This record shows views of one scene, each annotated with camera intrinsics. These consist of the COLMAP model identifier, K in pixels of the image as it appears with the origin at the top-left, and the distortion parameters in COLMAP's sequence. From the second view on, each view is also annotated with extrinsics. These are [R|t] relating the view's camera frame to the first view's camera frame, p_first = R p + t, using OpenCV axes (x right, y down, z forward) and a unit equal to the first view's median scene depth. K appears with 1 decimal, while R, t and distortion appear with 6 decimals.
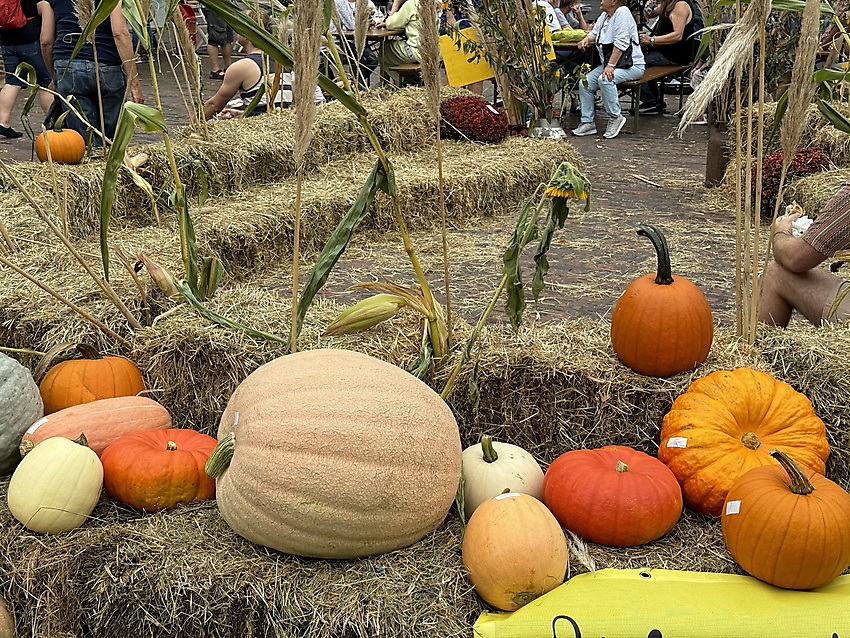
lens RADIAL K [[1190.5, 0, 430.7], [0, 1190.5, 320.3], [0, 0, 1]] dist [0.187146, -0.388354]
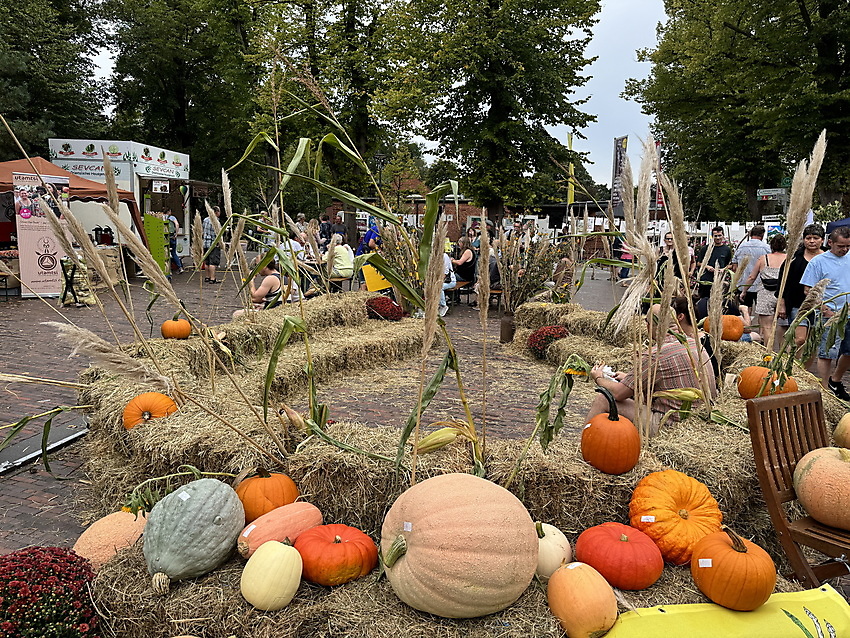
lens RADIAL K [[594.0, 0, 429.3], [0, 594.0, 319.2], [0, 0, 1]] dist [0.082223, -0.120227]
pose [[0.978883, 0.000422, 0.204419, -0.268239], [0.026870, 0.991055, -0.130719, -0.074379], [-0.202646, 0.133452, 0.970116, 0.193289]]
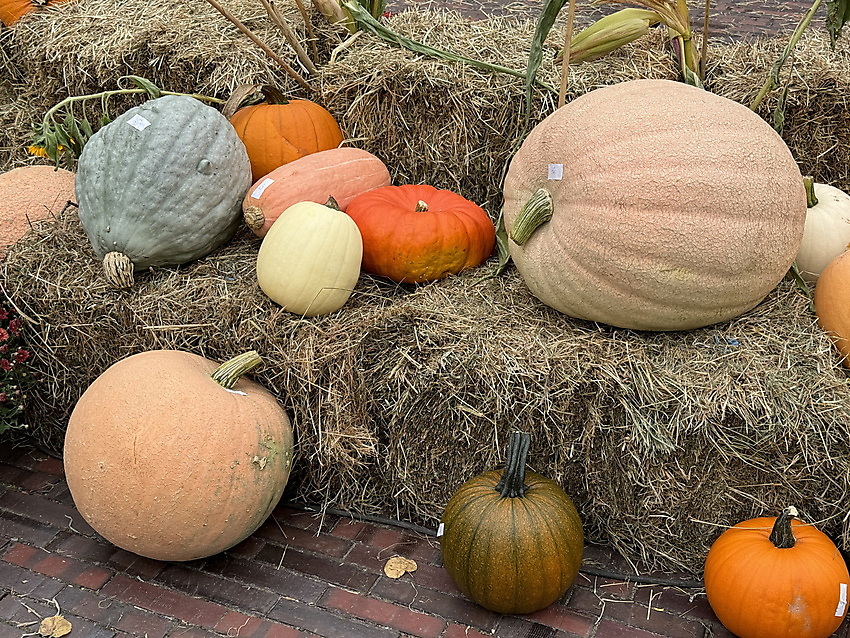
lens RADIAL K [[1190.5, 0, 430.7], [0, 1190.5, 320.3], [0, 0, 1]] dist [0.187146, -0.388354]
pose [[0.995001, -0.055807, 0.082818, -0.294002], [0.035899, 0.973732, 0.224849, -0.005801], [-0.093191, -0.220752, 0.970868, 0.173752]]
